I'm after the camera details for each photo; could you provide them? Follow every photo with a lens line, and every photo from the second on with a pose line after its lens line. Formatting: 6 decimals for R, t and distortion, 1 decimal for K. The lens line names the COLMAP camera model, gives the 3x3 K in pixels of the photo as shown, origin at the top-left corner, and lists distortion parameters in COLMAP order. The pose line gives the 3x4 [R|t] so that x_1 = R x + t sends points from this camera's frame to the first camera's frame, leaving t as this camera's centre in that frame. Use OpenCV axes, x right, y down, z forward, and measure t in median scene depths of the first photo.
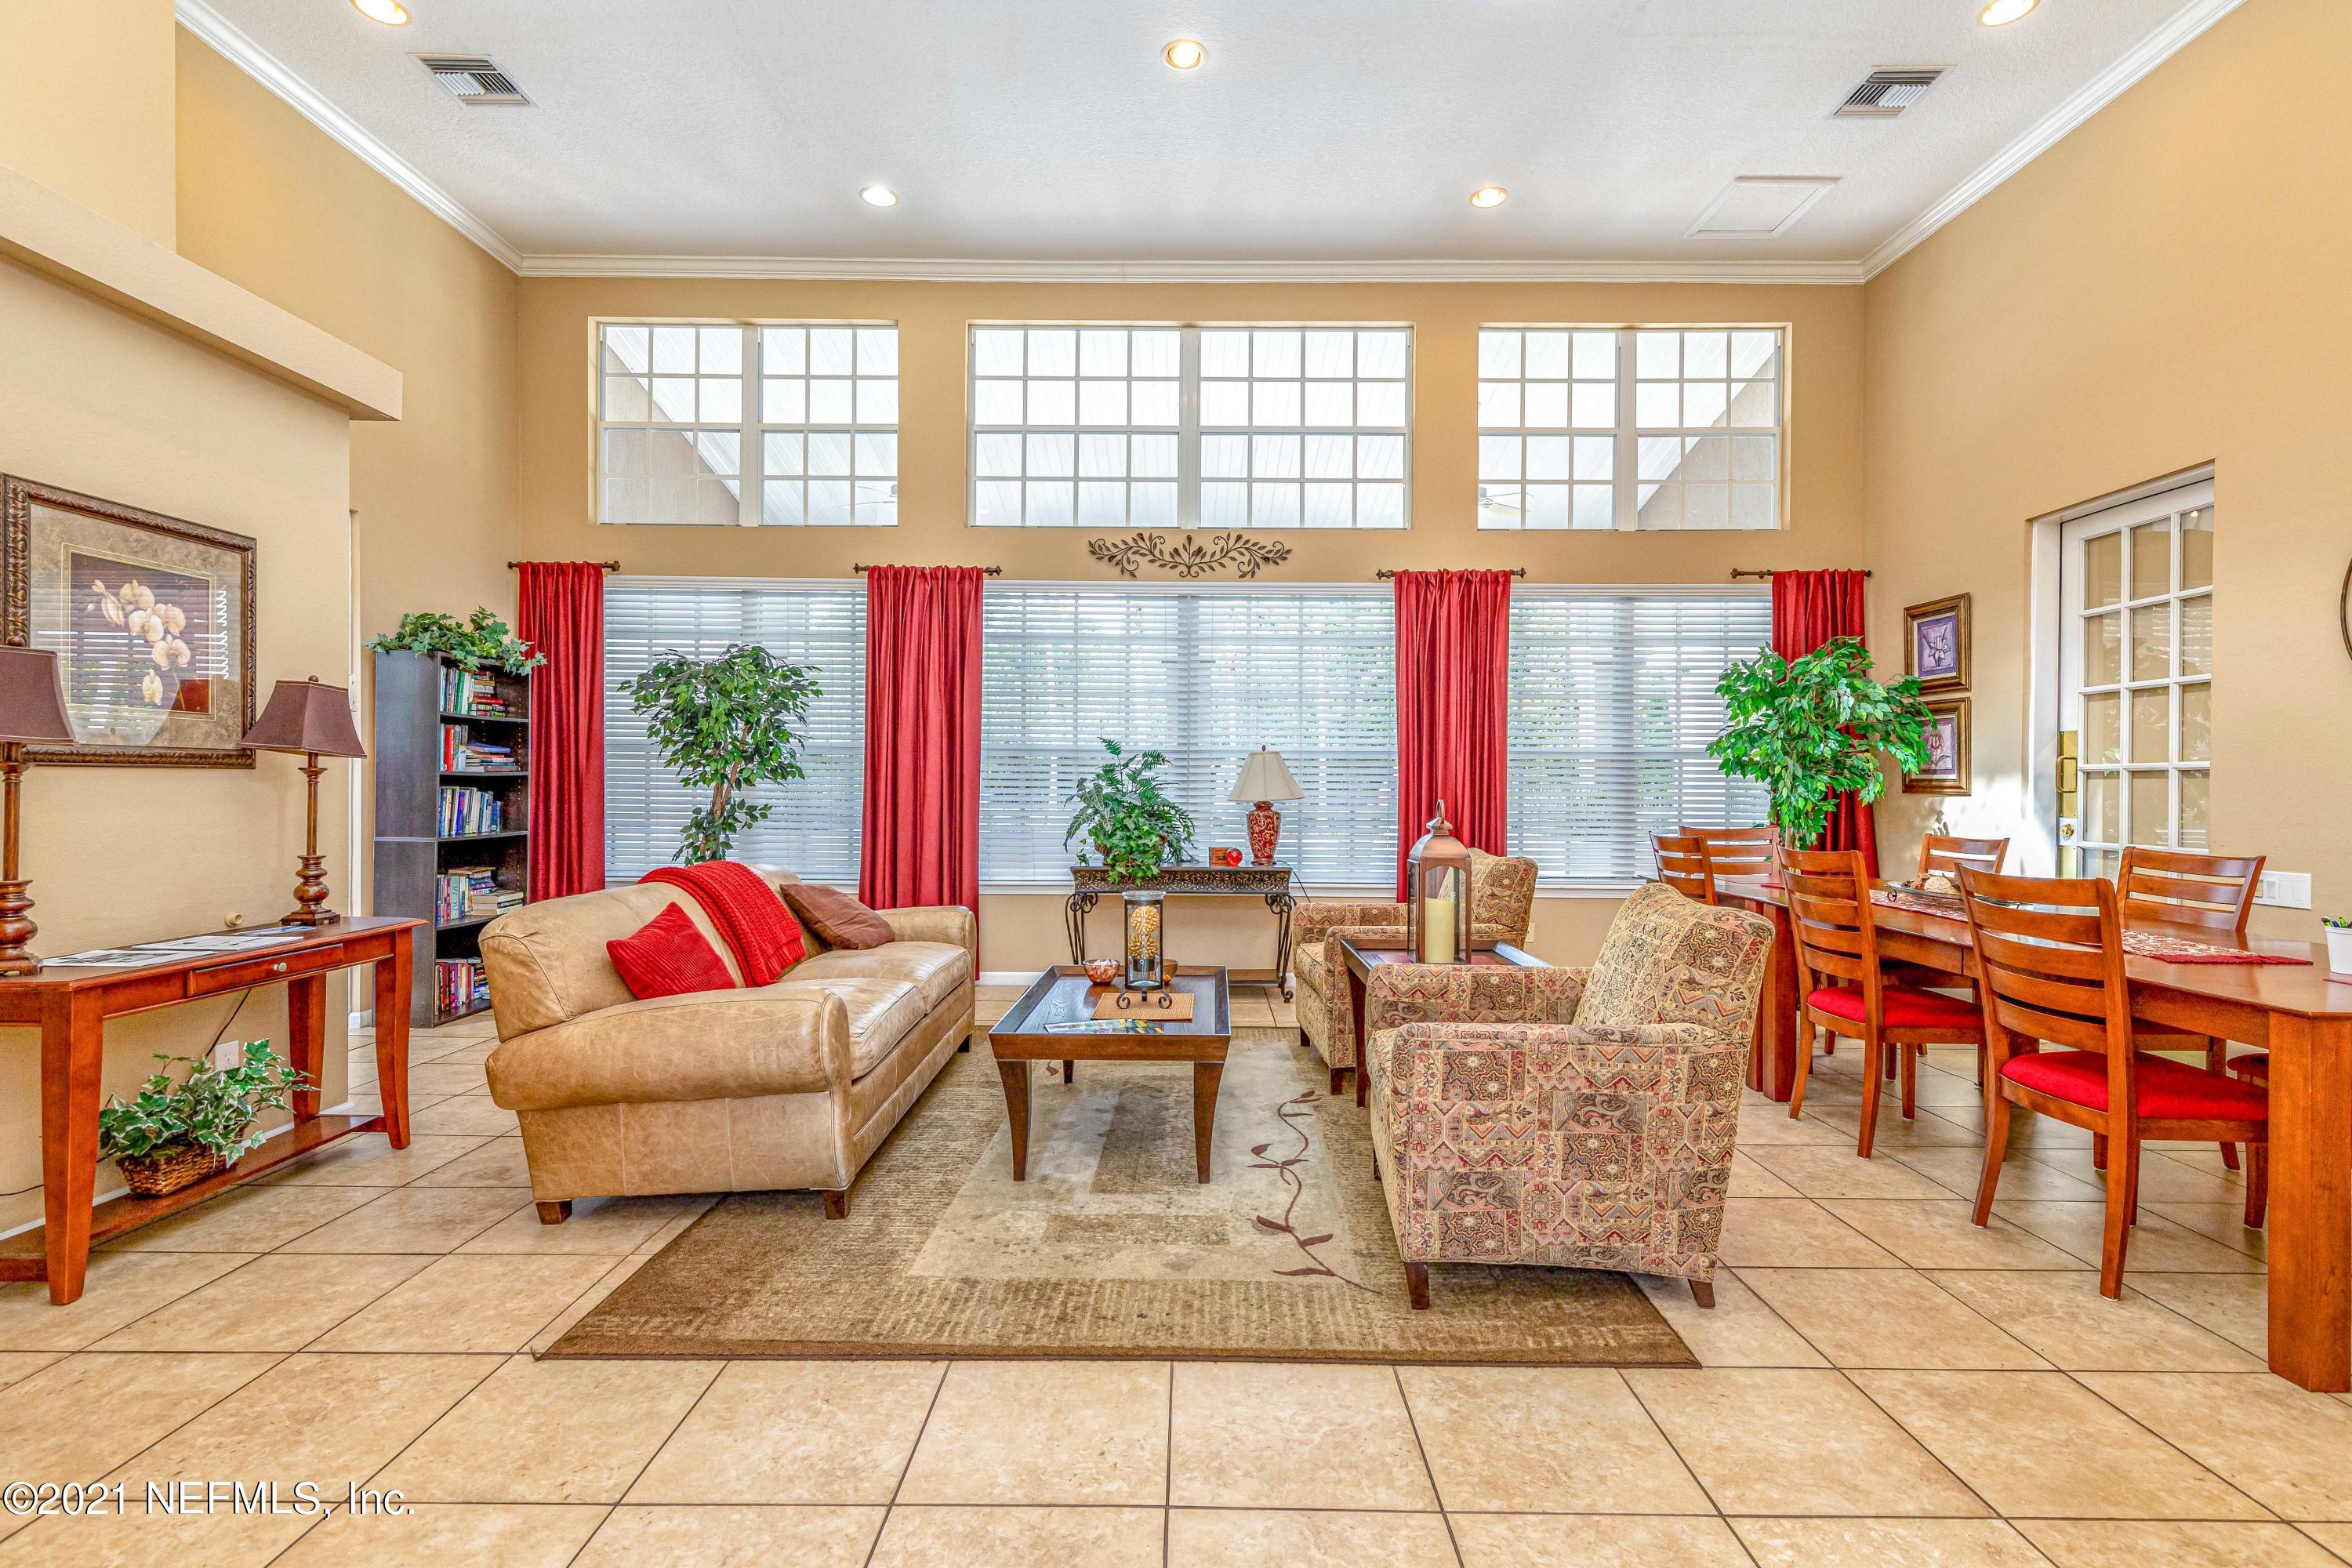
lens RADIAL K [[1113.8, 0, 1176.0], [0, 1113.8, 784.0], [0, 0, 1]] dist [0.000150, -0.000050]
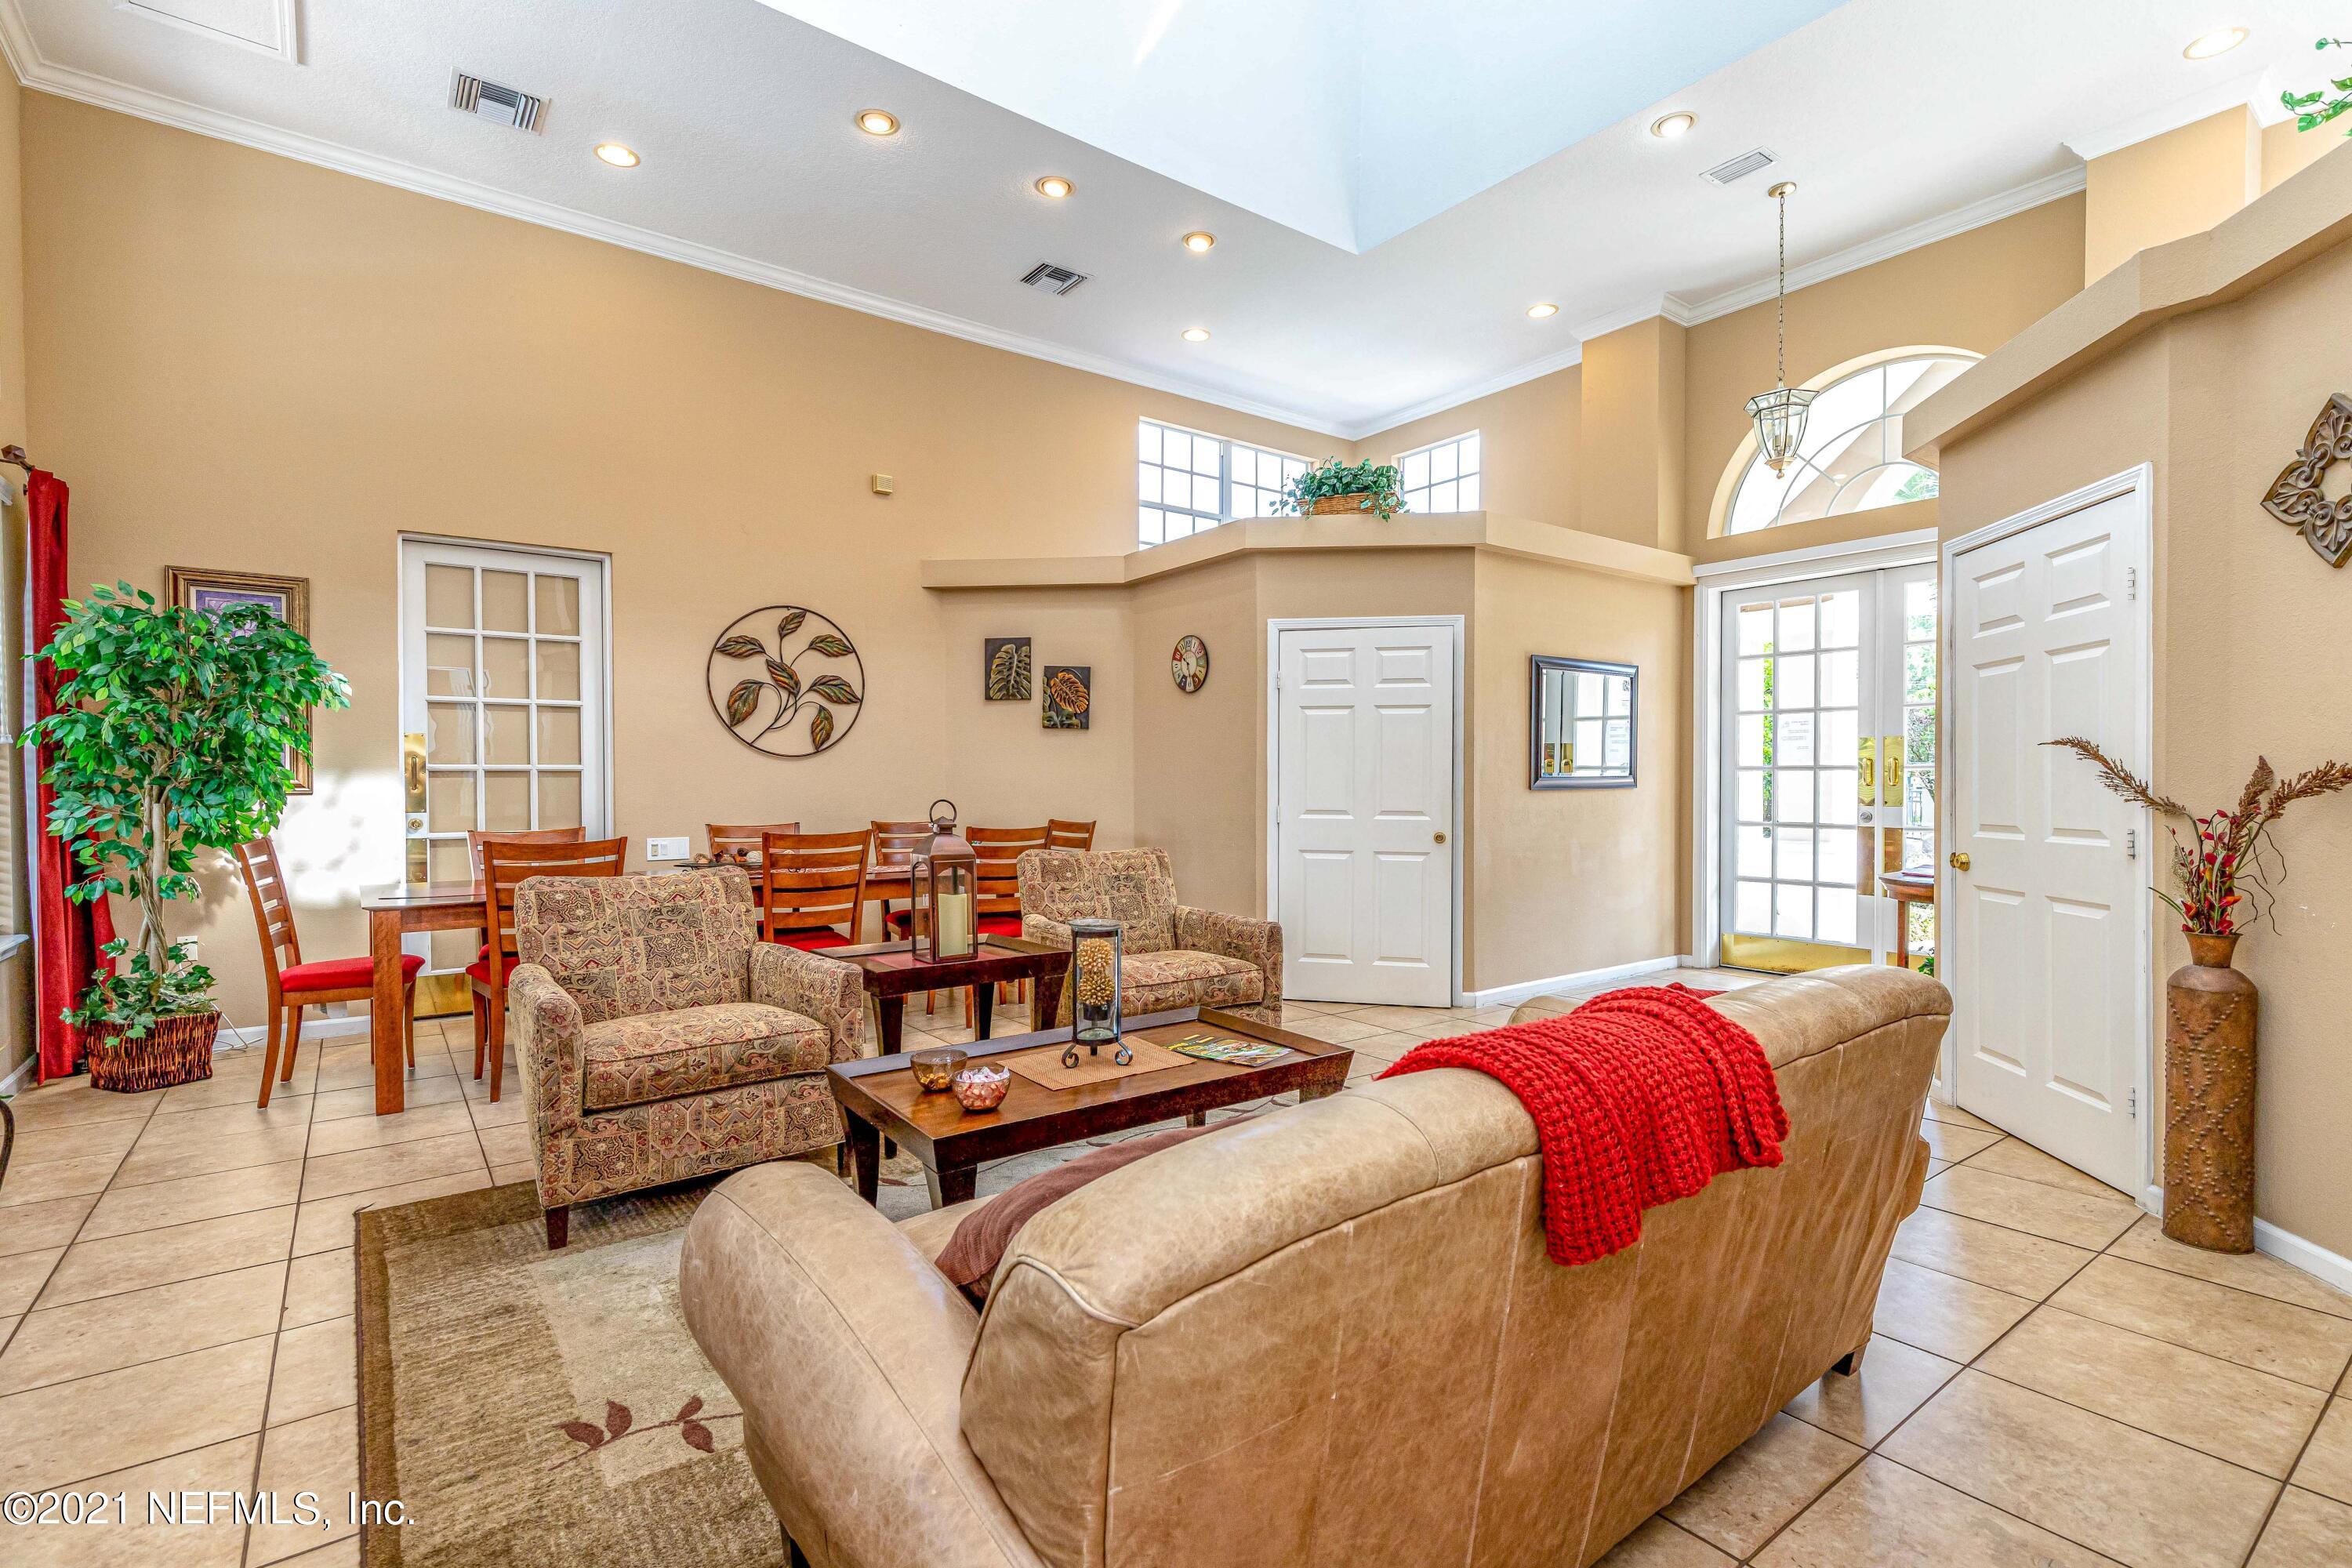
lens RADIAL K [[1090.0, 0, 1176.0], [0, 1090.0, 784.0], [0, 0, 1]] dist [-0.000303, 0.000014]
pose [[-0.604739, -0.007423, 0.796389, -0.537256], [-0.000658, 0.999961, 0.008821, -0.007503], [-0.796423, 0.004810, -0.604720, 1.111728]]
